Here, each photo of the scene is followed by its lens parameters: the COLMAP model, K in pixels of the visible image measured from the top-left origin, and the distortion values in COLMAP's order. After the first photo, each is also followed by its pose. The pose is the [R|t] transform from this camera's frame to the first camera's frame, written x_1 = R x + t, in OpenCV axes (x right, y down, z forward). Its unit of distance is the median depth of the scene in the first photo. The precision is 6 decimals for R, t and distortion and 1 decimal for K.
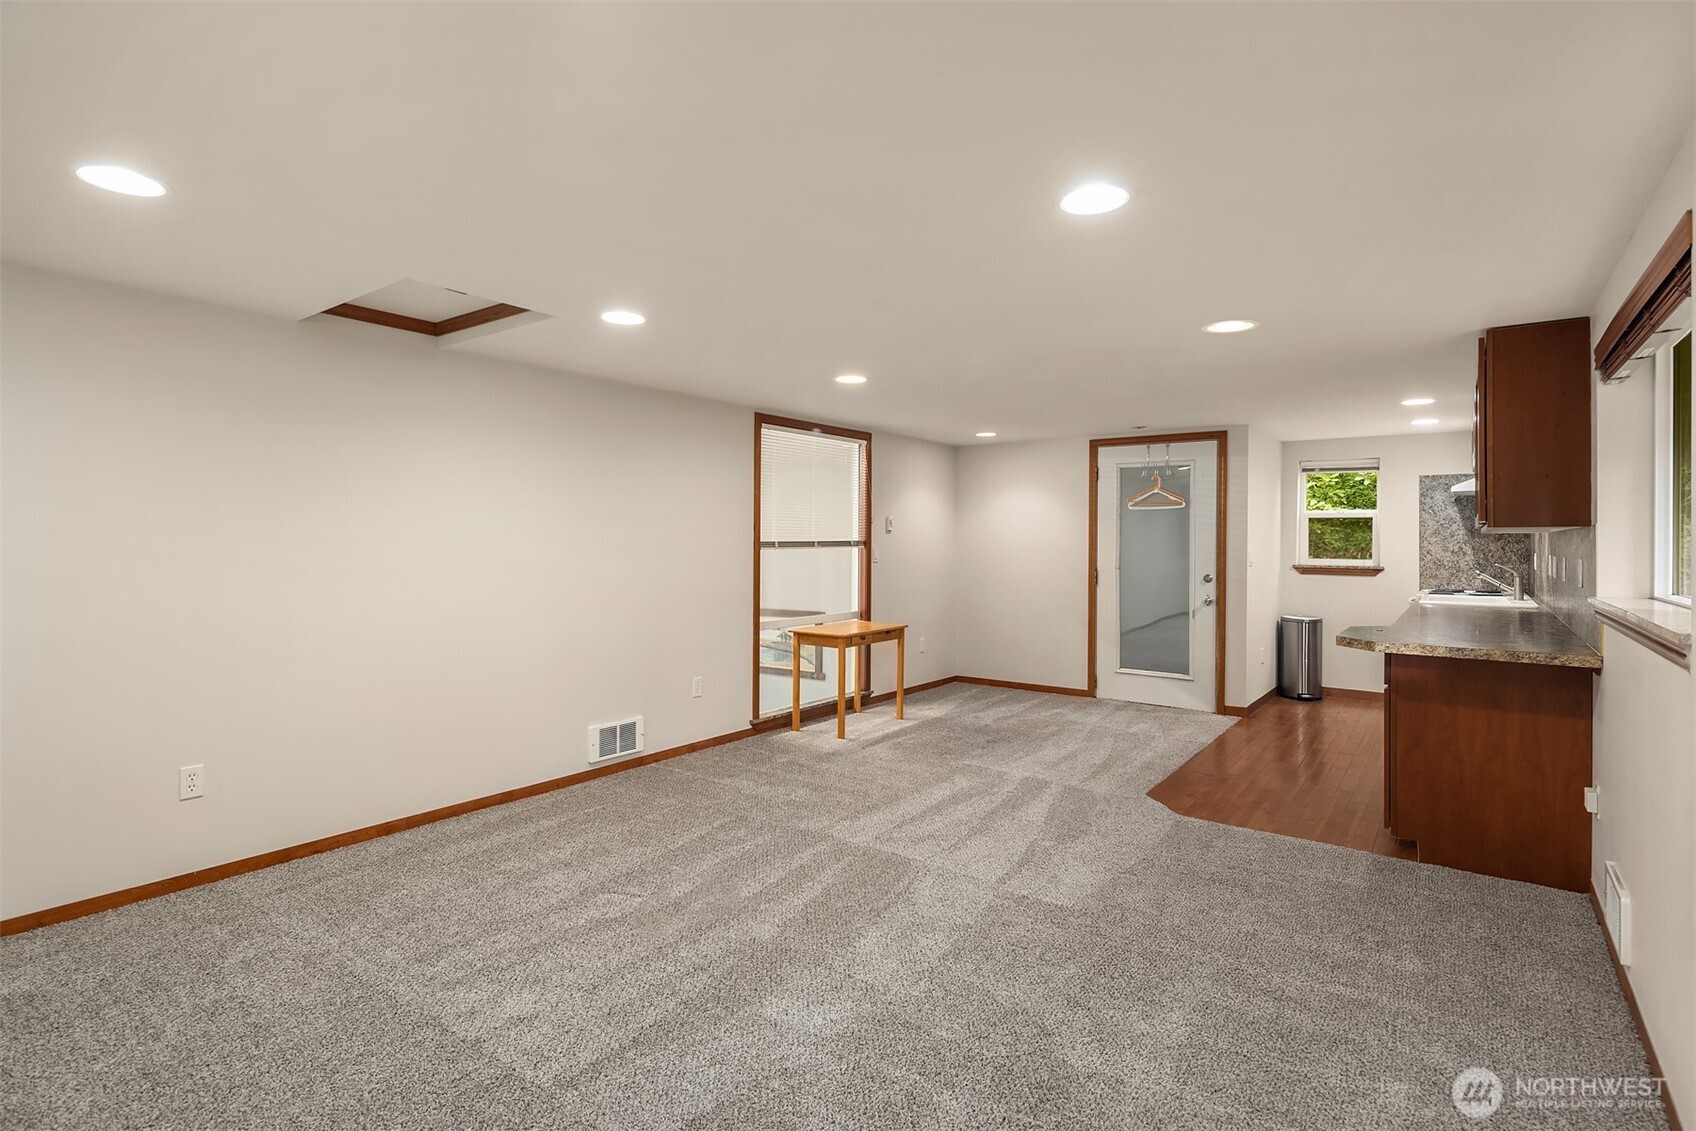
lens RADIAL K [[812.0, 0, 846.9], [0, 812.0, 557.0], [0, 0, 1]] dist [0.001288, 0.000297]
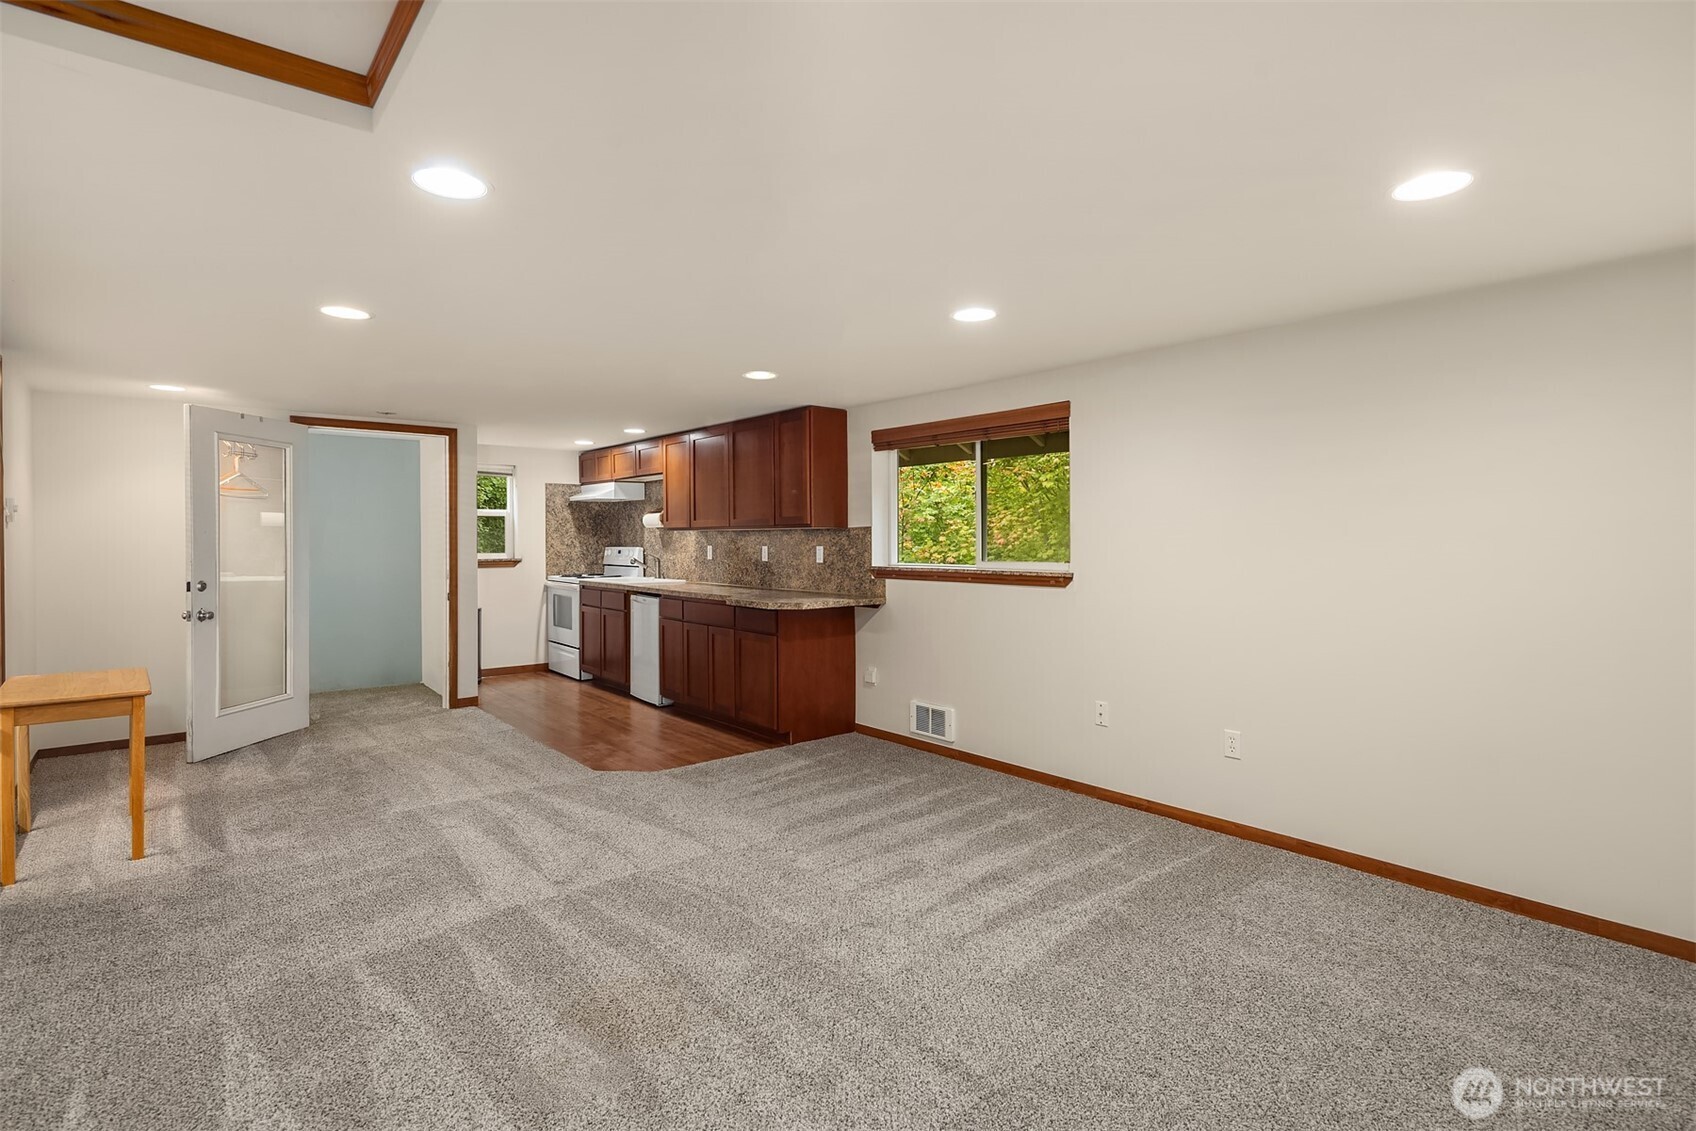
lens RADIAL K [[824.0, 0, 850.4], [0, 824.0, 537.9], [0, 0, 1]] dist [-0.000686, -0.000395]
pose [[0.222132, -0.001666, 0.975015, -0.431074], [0.018428, 0.999827, -0.002490, -0.006395], [-0.974843, 0.018520, 0.222124, 0.289531]]
